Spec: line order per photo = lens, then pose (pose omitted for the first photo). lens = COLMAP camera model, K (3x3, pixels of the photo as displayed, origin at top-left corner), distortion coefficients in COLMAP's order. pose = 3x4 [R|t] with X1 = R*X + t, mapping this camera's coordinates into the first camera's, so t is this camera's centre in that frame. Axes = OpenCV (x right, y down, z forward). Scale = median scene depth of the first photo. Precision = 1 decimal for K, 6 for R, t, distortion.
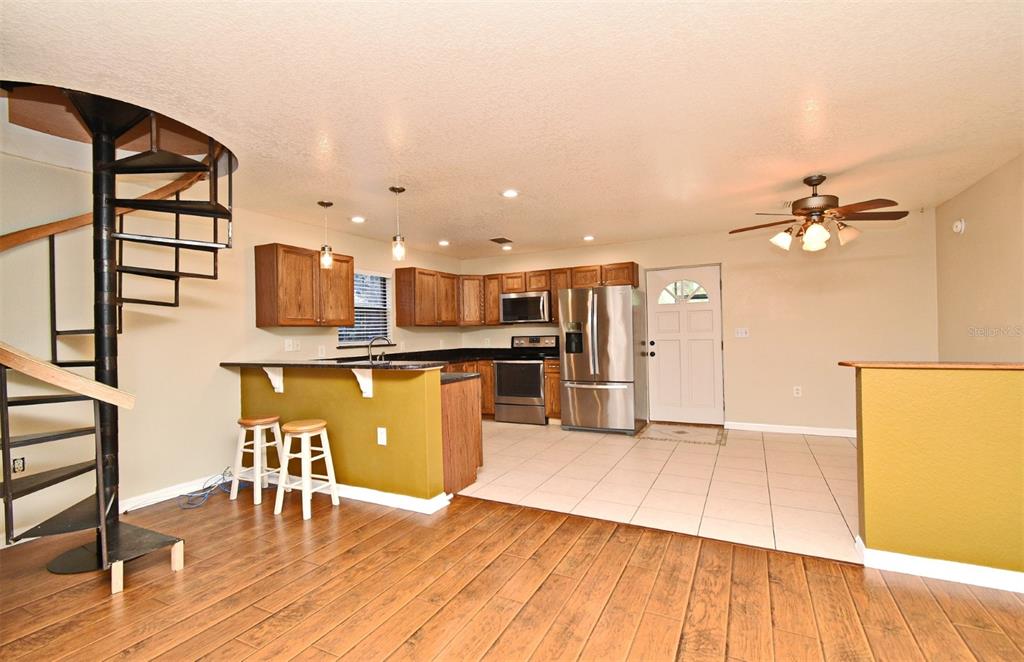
lens RADIAL K [[461.7, 0, 514.0], [0, 461.7, 328.0], [0, 0, 1]] dist [-0.000648, 0.000088]
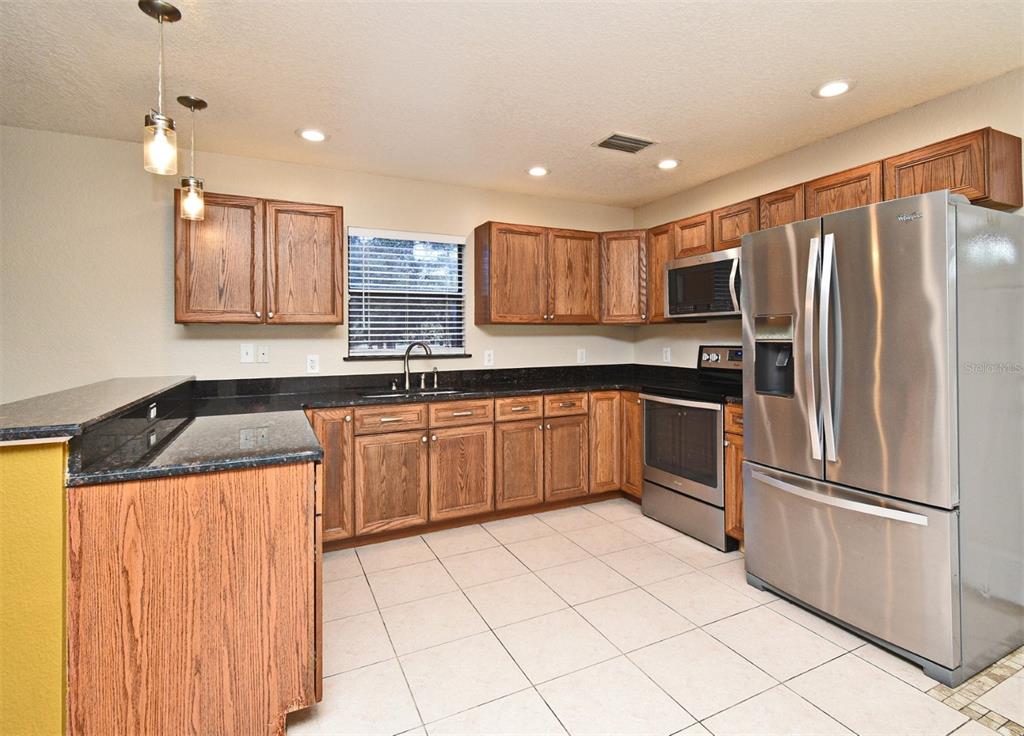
lens RADIAL K [[483.5, 0, 608.9], [0, 483.5, 333.7], [0, 0, 1]] dist [0.004807, -0.001161]
pose [[0.818935, 0.013640, -0.573725, 0.231242], [-0.005609, 0.999860, 0.015764, -0.002377], [0.573860, -0.009692, 0.818896, 0.552520]]
